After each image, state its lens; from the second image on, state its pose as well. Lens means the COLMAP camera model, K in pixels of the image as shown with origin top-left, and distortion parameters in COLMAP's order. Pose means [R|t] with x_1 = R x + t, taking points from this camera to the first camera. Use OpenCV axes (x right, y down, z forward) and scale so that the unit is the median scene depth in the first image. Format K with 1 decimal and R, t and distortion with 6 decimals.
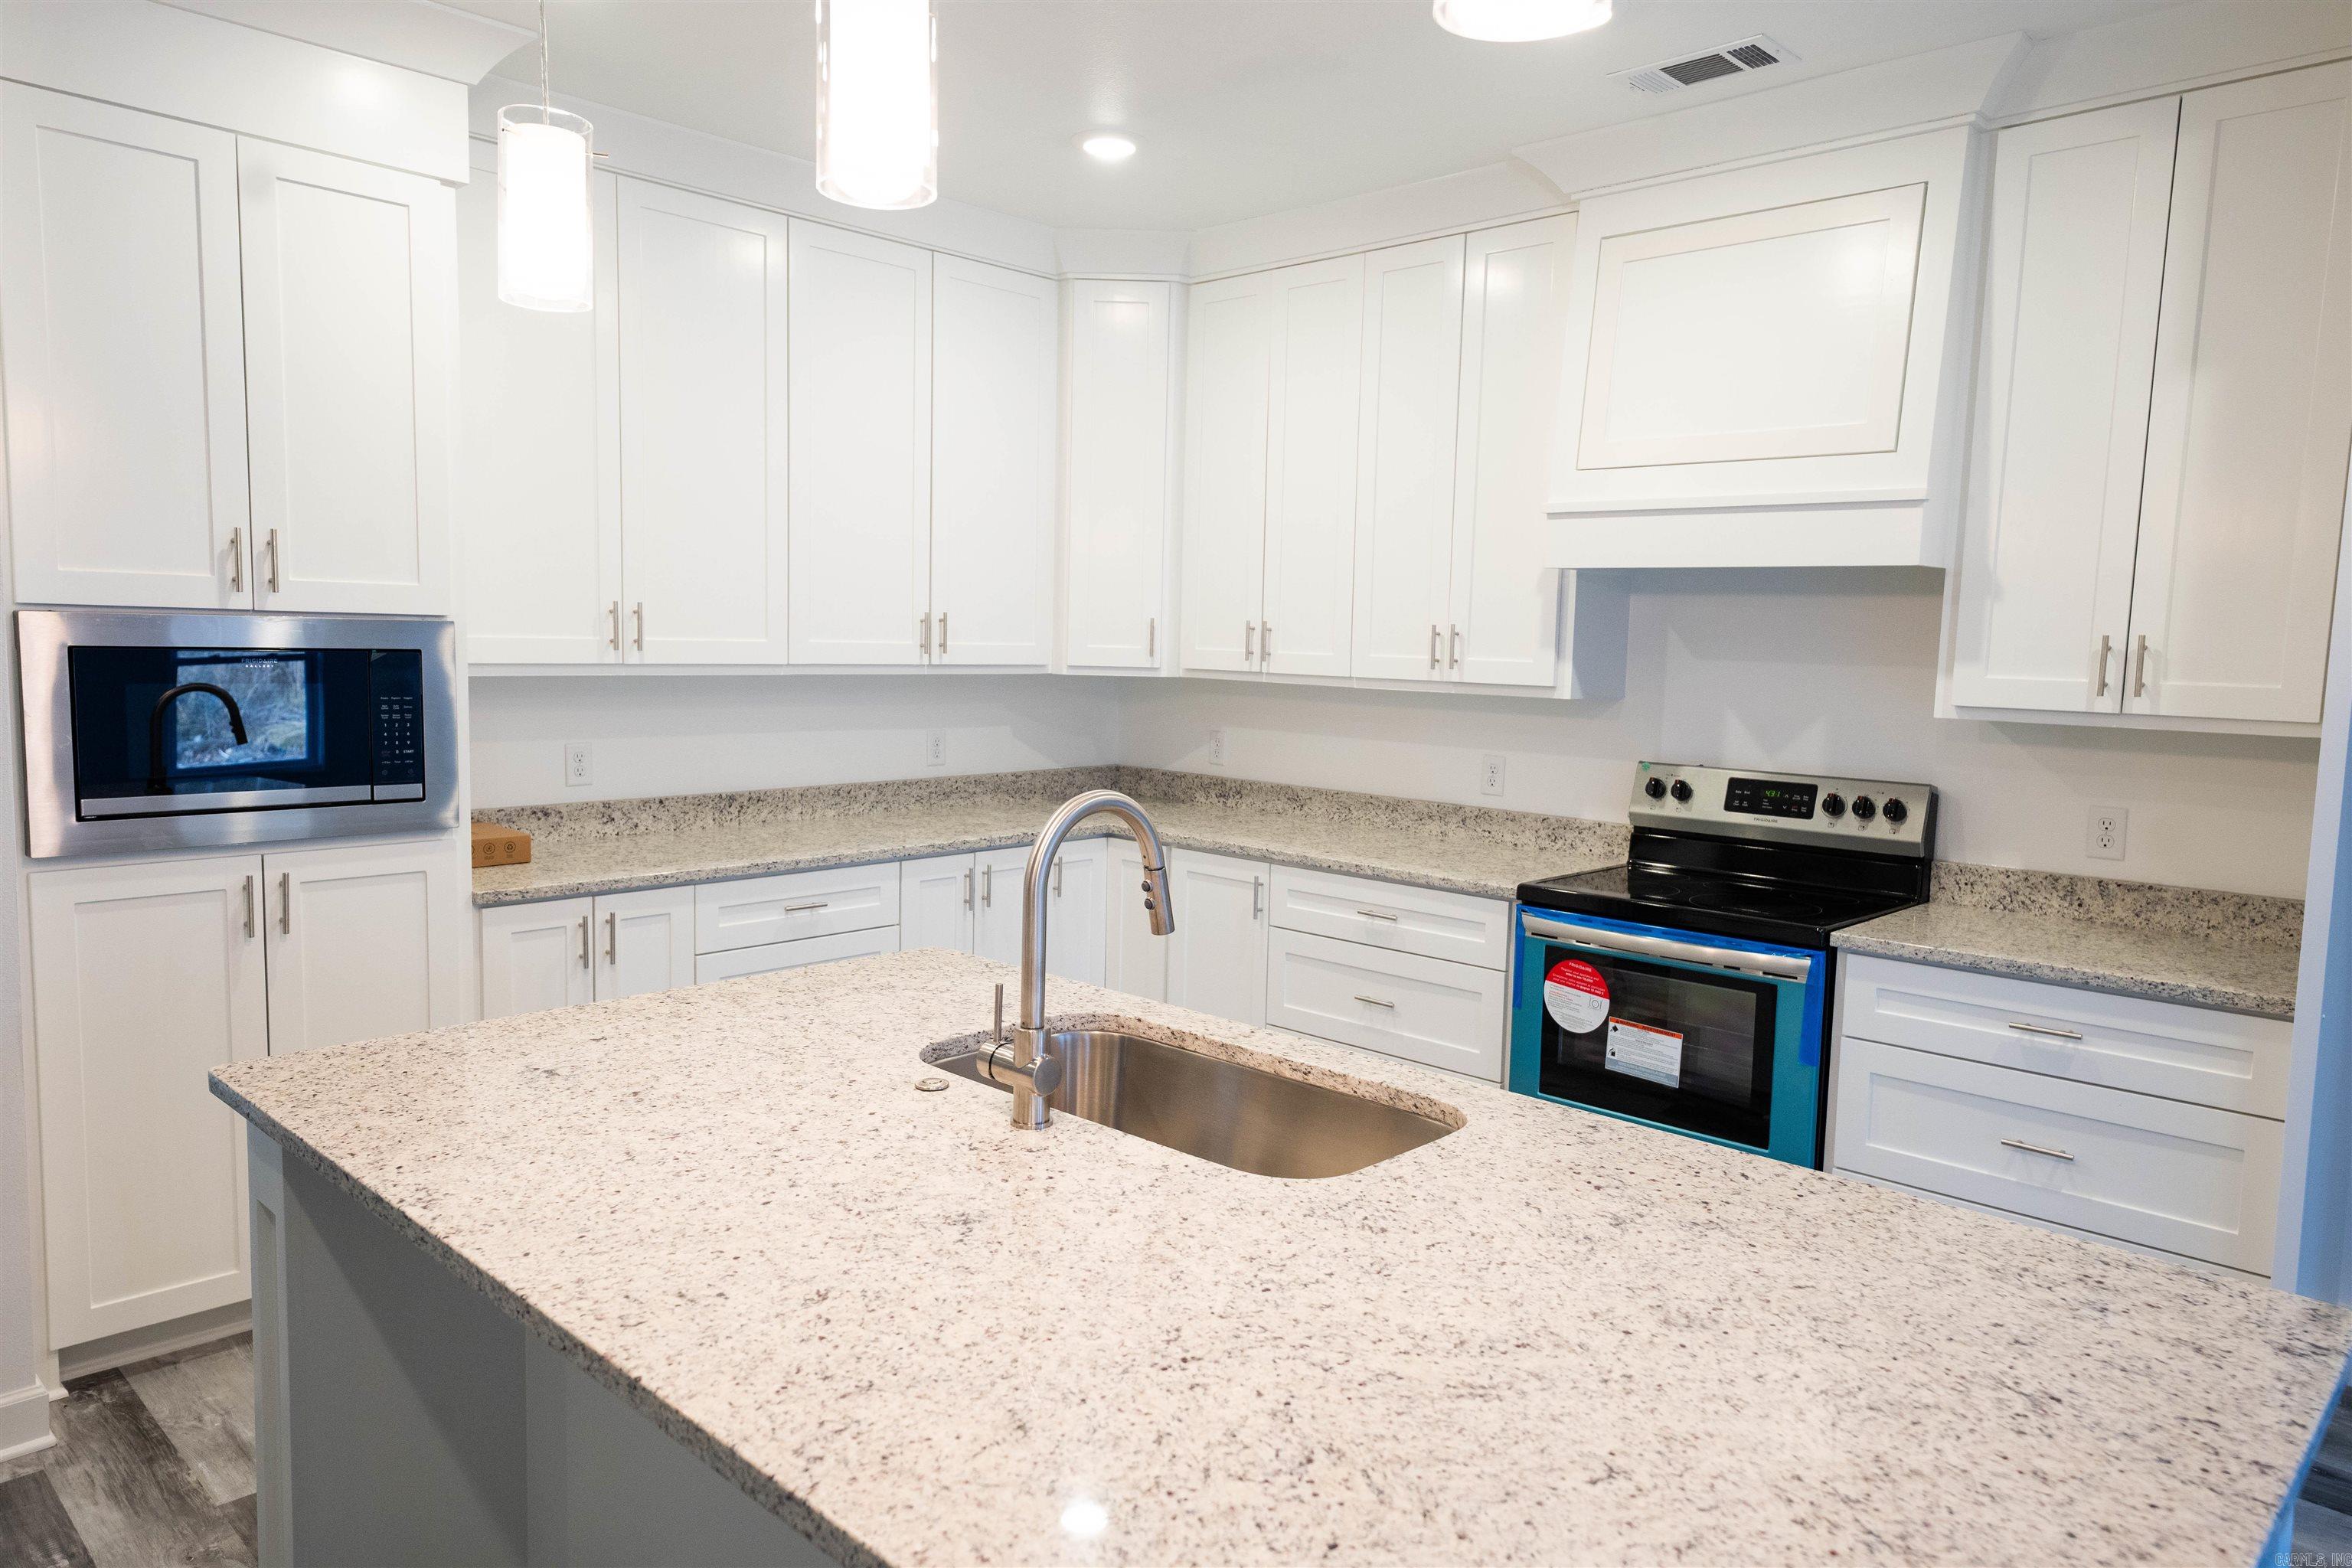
lens RADIAL K [[1521.9, 0, 1179.7], [0, 1521.9, 788.4], [0, 0, 1]] dist [0.022131, -0.003428]
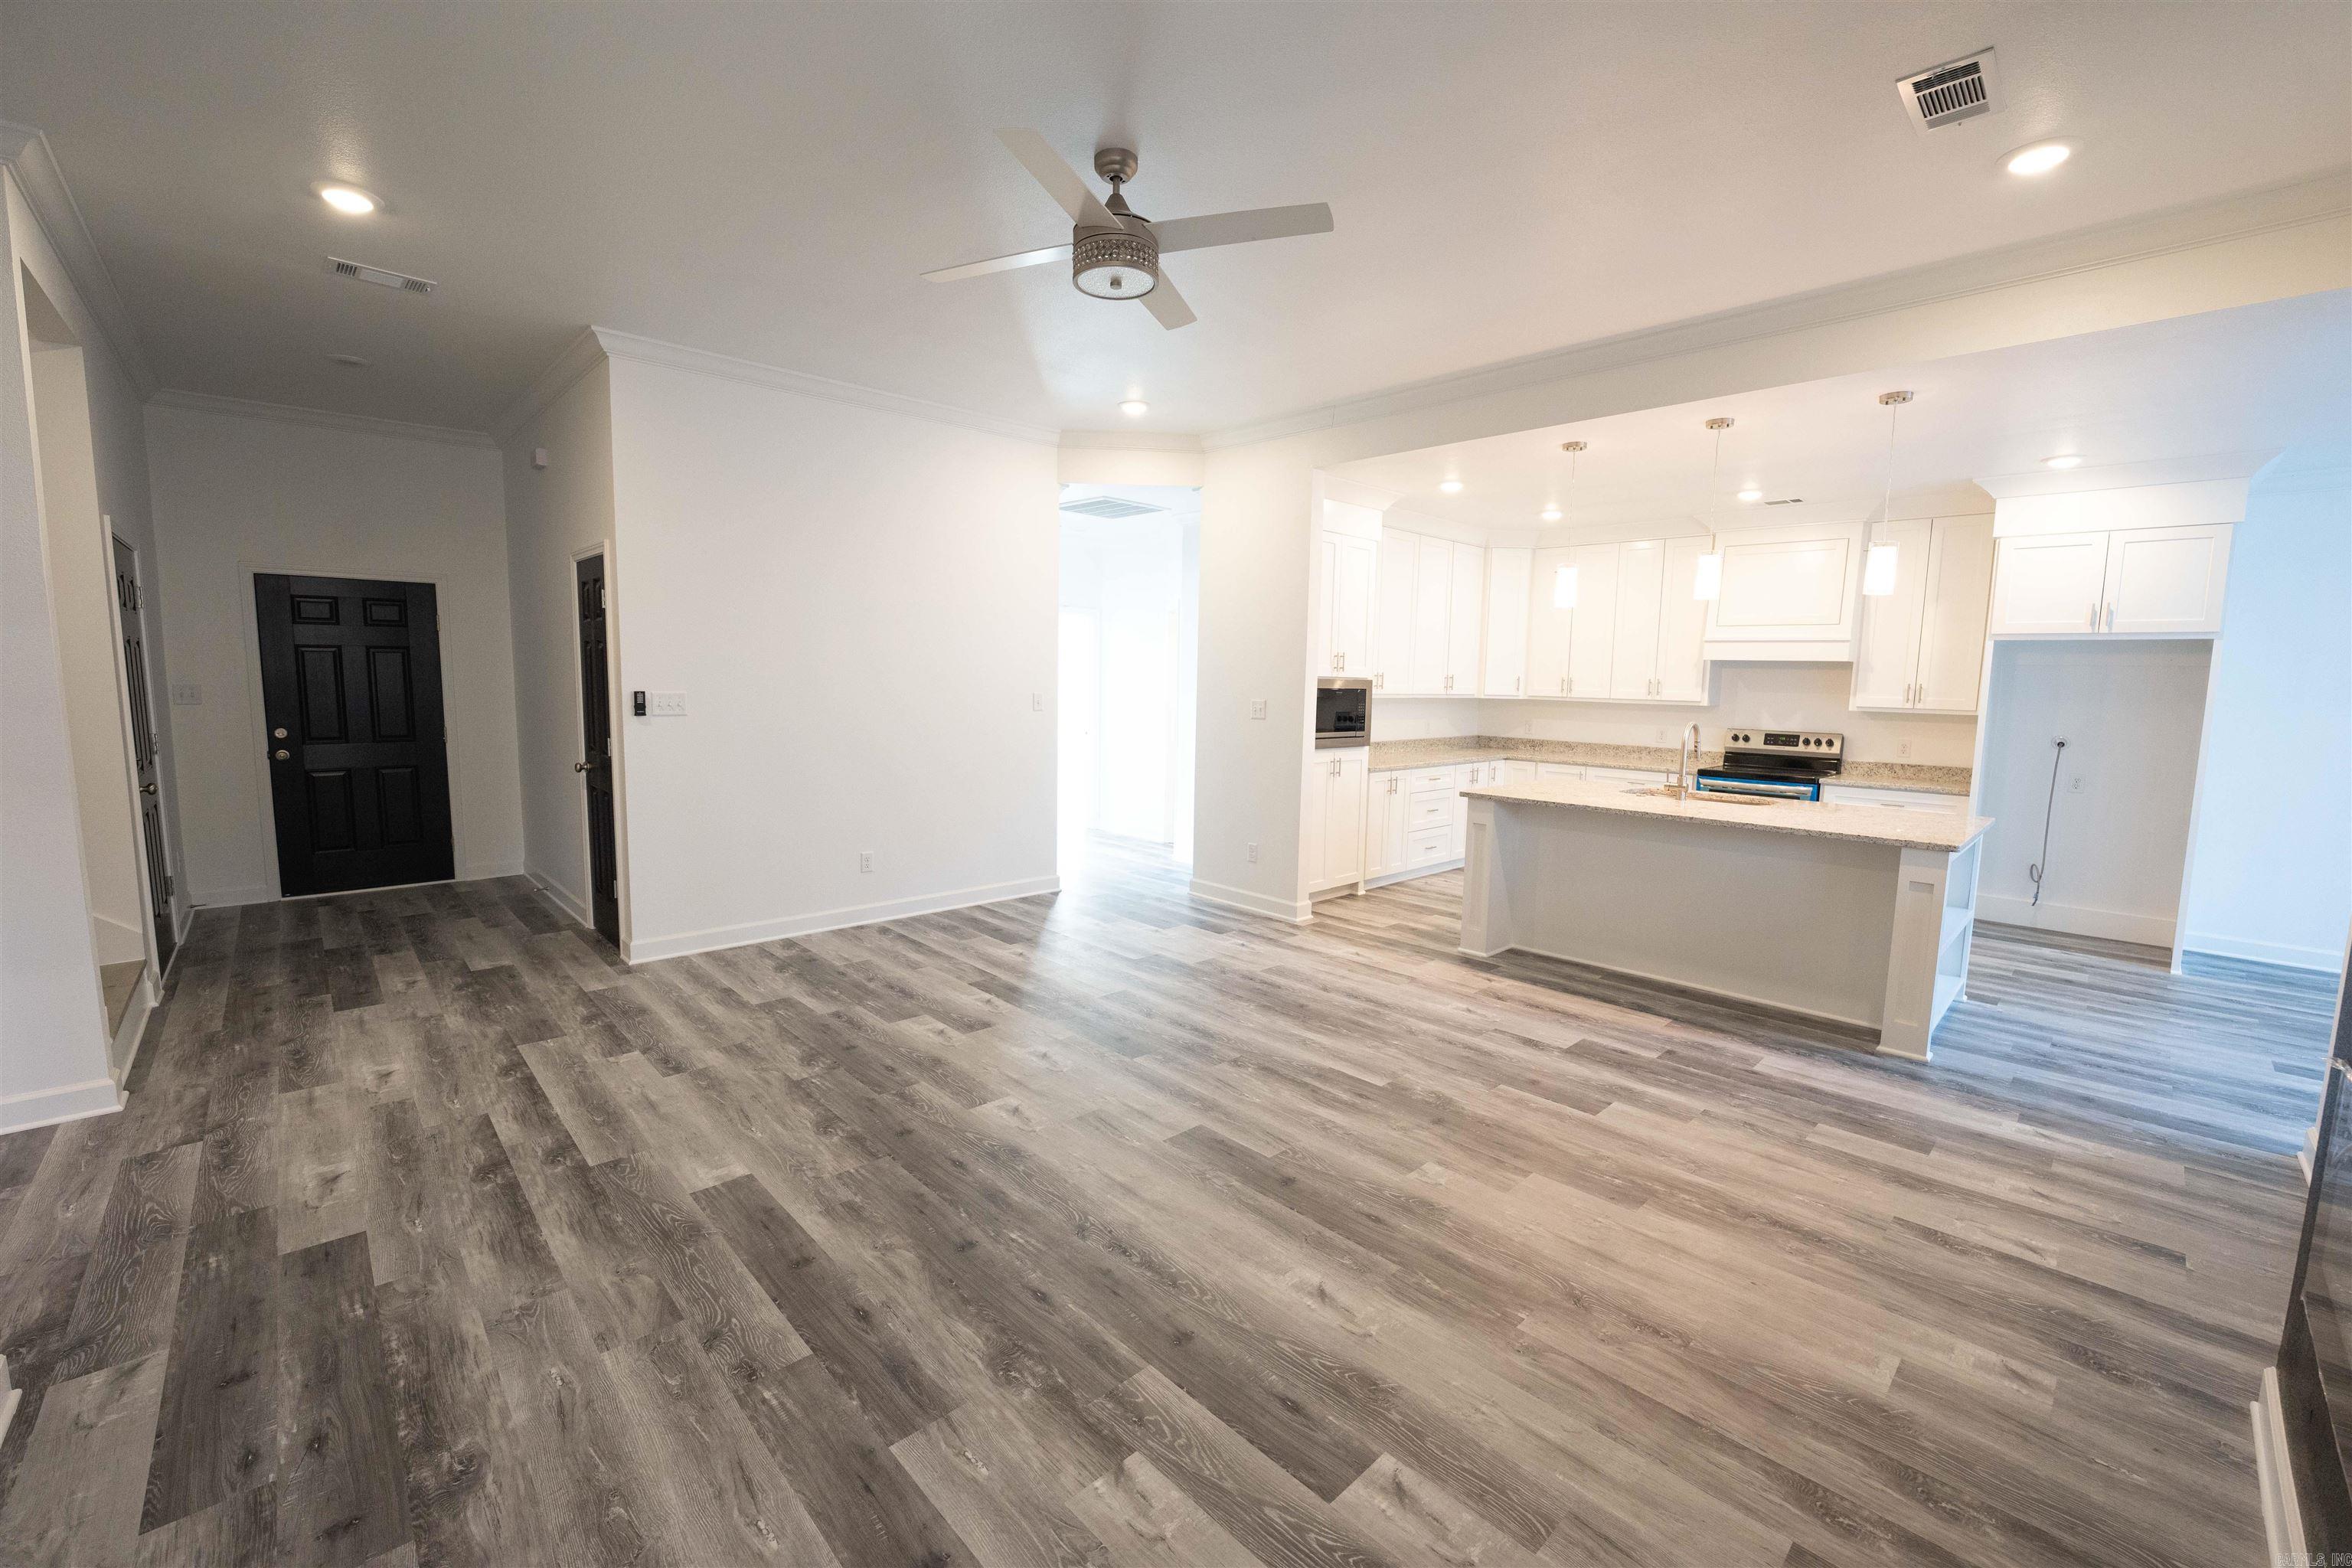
lens RADIAL K [[953.5, 0, 1179.8], [0, 953.5, 785.2], [0, 0, 1]] dist [-0.027462, 0.001493]
pose [[0.999102, -0.000001, -0.042376, -0.688365], [0.000404, 0.999955, 0.009509, 0.076426], [0.042374, -0.009518, 0.999056, -0.843785]]
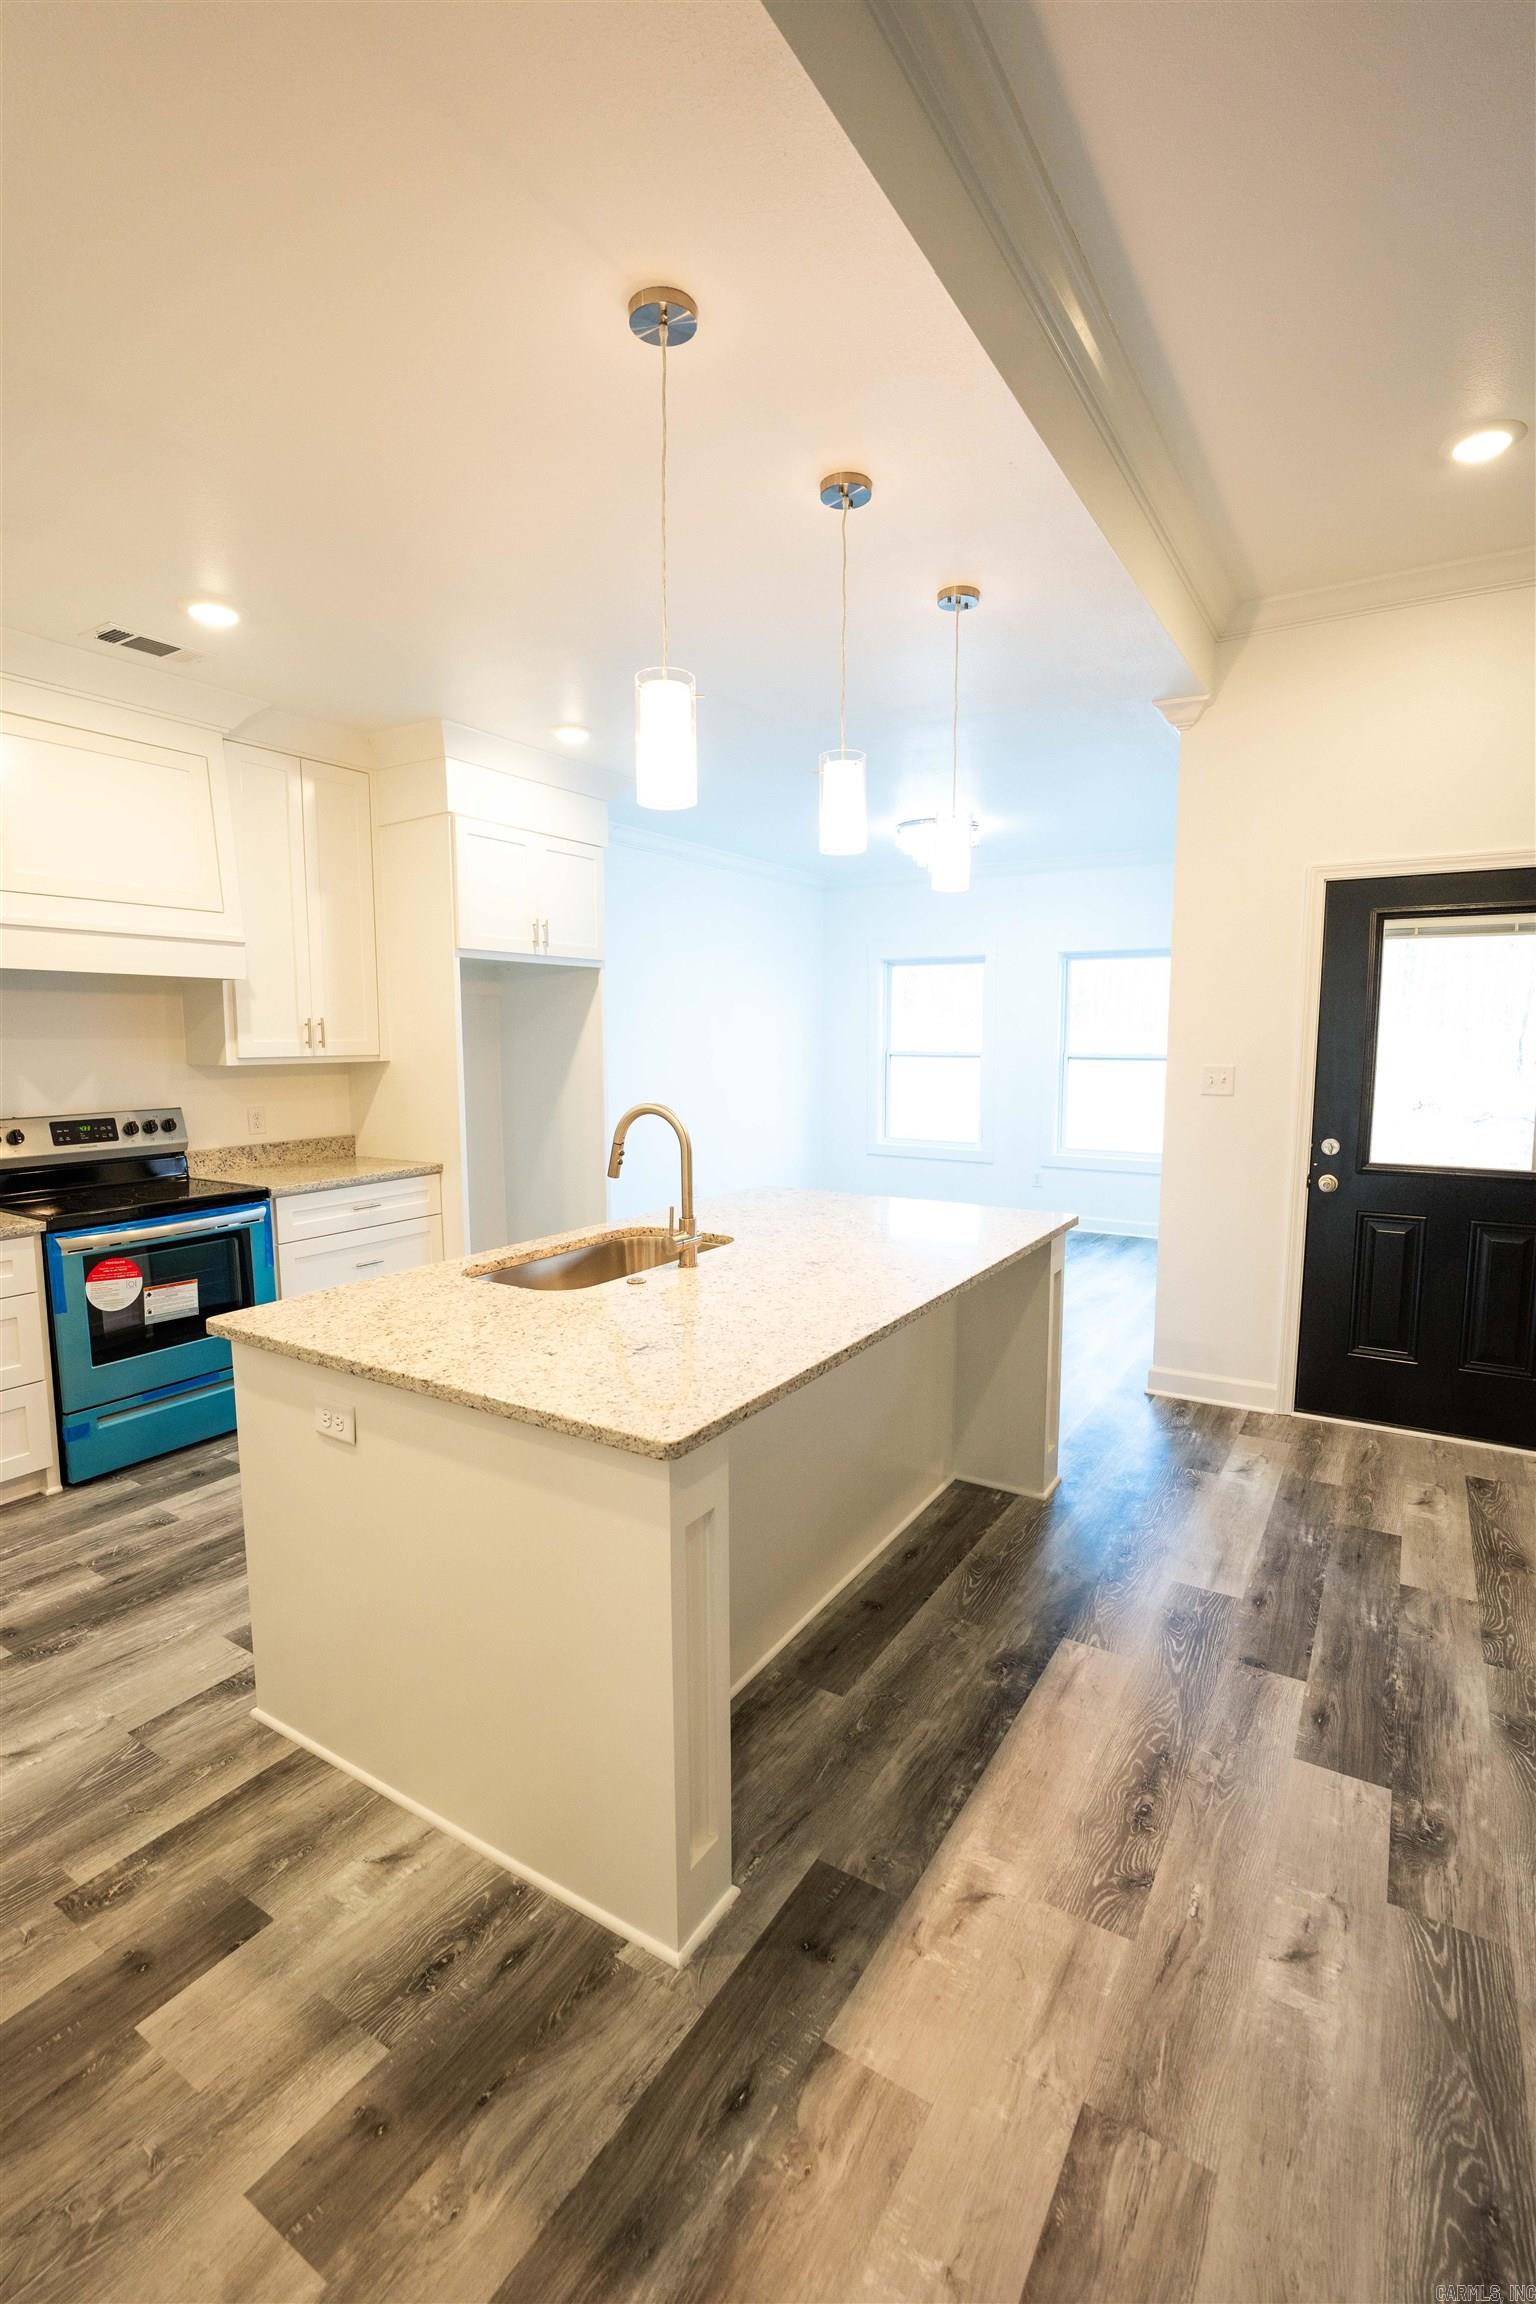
lens RADIAL K [[1026.8, 0, 767.9], [0, 1026.8, 1155.3], [0, 0, 1]] dist [-0.018004, -0.001443]
pose [[-0.200638, -0.141475, 0.969396, -0.712982], [0.096168, 0.981894, 0.163203, -0.069602], [-0.974934, 0.125969, -0.183400, 0.561704]]
